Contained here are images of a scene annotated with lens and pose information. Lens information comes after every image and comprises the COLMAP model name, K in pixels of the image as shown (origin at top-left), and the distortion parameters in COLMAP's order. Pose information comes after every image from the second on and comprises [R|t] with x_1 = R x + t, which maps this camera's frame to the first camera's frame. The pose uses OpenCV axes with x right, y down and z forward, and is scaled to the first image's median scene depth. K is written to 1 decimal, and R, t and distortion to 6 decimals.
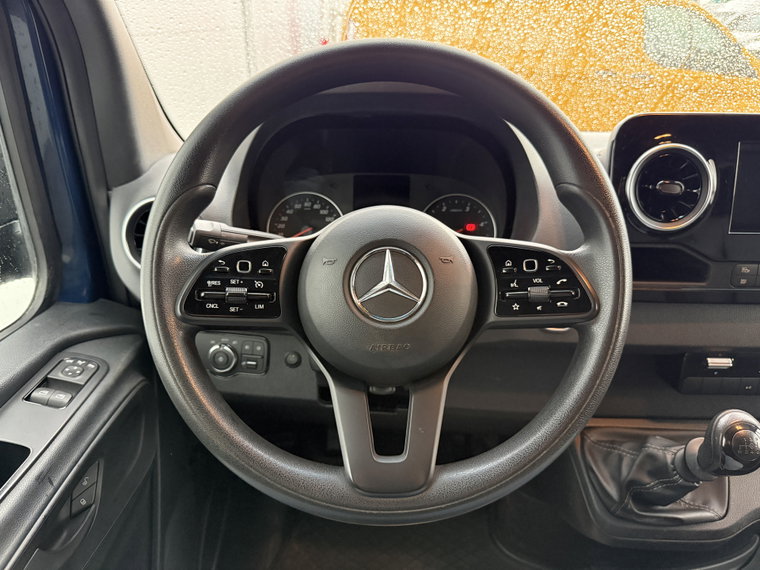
lens RADIAL K [[528.0, 0, 380.0], [0, 528.0, 285.0], [0, 0, 1]] dist [0.047385, -0.001810]
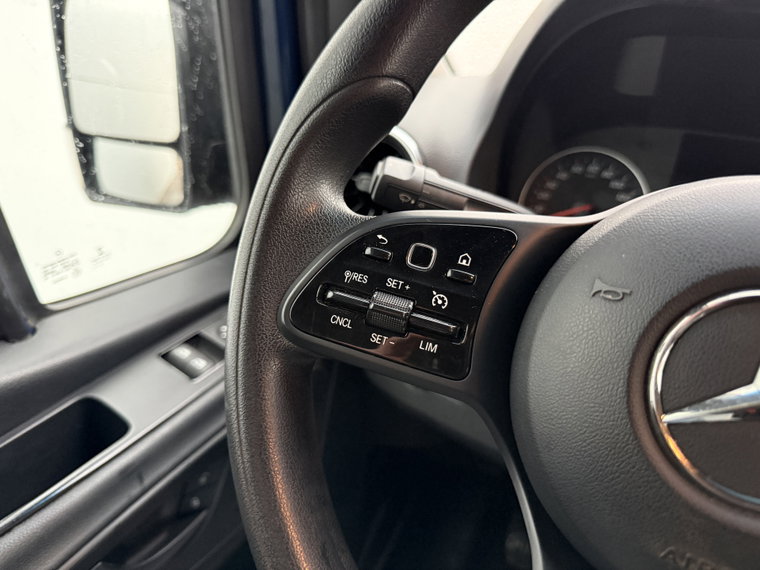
lens RADIAL K [[528.0, 0, 380.0], [0, 528.0, 285.0], [0, 0, 1]] dist [0.047385, -0.001810]
pose [[0.861284, 0.241241, -0.447206, -0.064746], [-0.214525, 0.970465, 0.110351, -0.054761], [0.460619, 0.000893, 0.887598, 0.544796]]
